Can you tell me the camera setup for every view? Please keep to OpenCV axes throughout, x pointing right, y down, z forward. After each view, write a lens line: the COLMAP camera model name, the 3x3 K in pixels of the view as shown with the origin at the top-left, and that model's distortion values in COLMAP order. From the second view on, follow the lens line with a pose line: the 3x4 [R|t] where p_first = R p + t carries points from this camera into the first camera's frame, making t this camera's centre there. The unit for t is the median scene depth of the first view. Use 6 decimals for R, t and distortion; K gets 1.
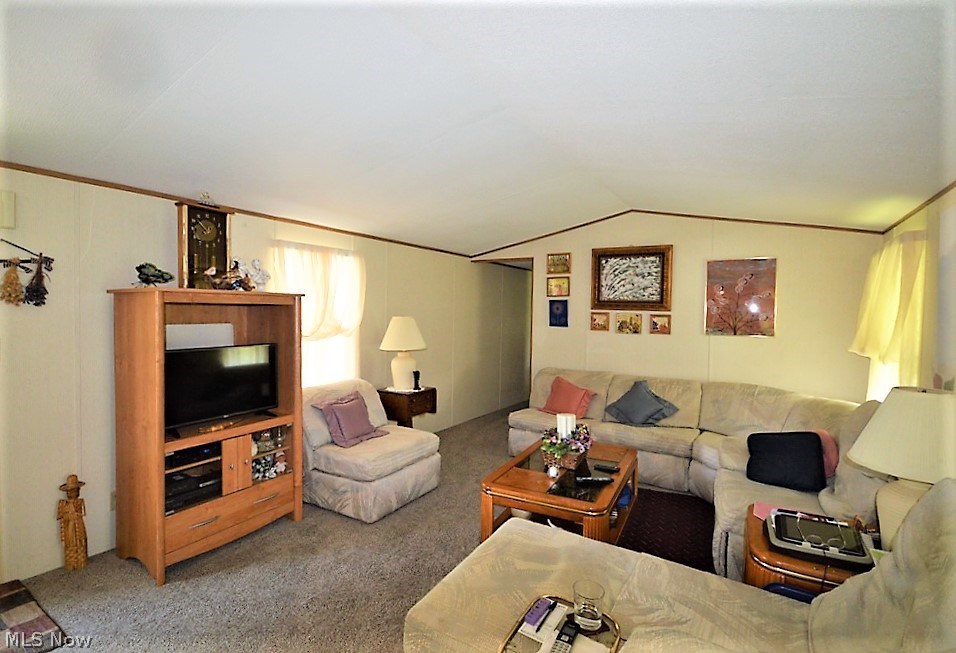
lens RADIAL K [[457.8, 0, 479.5], [0, 457.8, 329.0], [0, 0, 1]] dist [-0.002881, -0.000091]
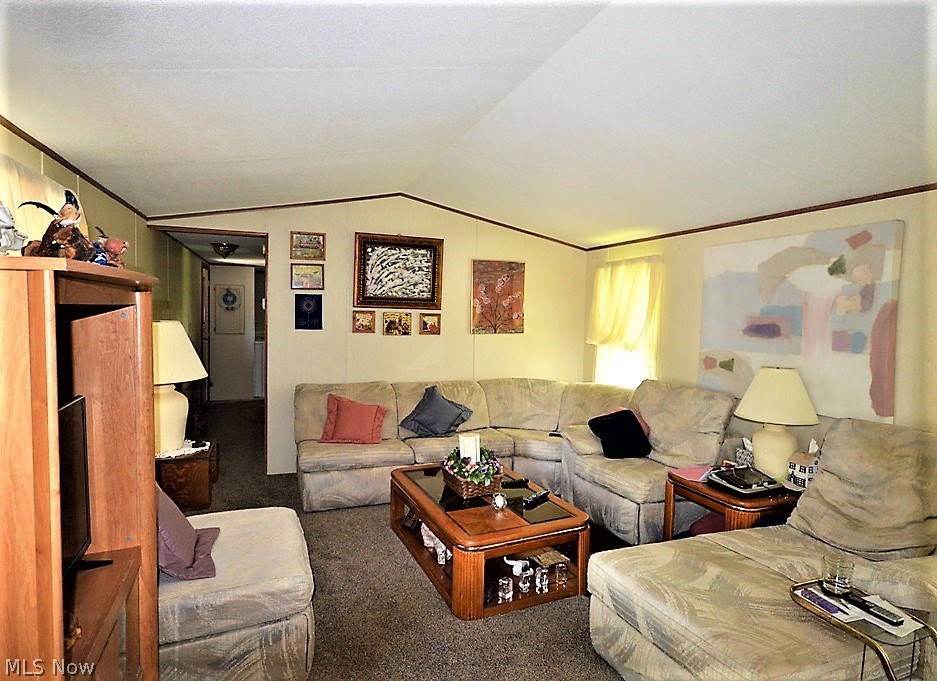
lens RADIAL K [[543.7, 0, 469.2], [0, 543.7, 340.2], [0, 0, 1]] dist [-0.002676, 0.002457]
pose [[0.593795, -0.052926, 0.802874, -0.437973], [0.018845, 0.998475, 0.051883, -0.032412], [-0.804396, -0.015678, 0.593887, 0.279087]]
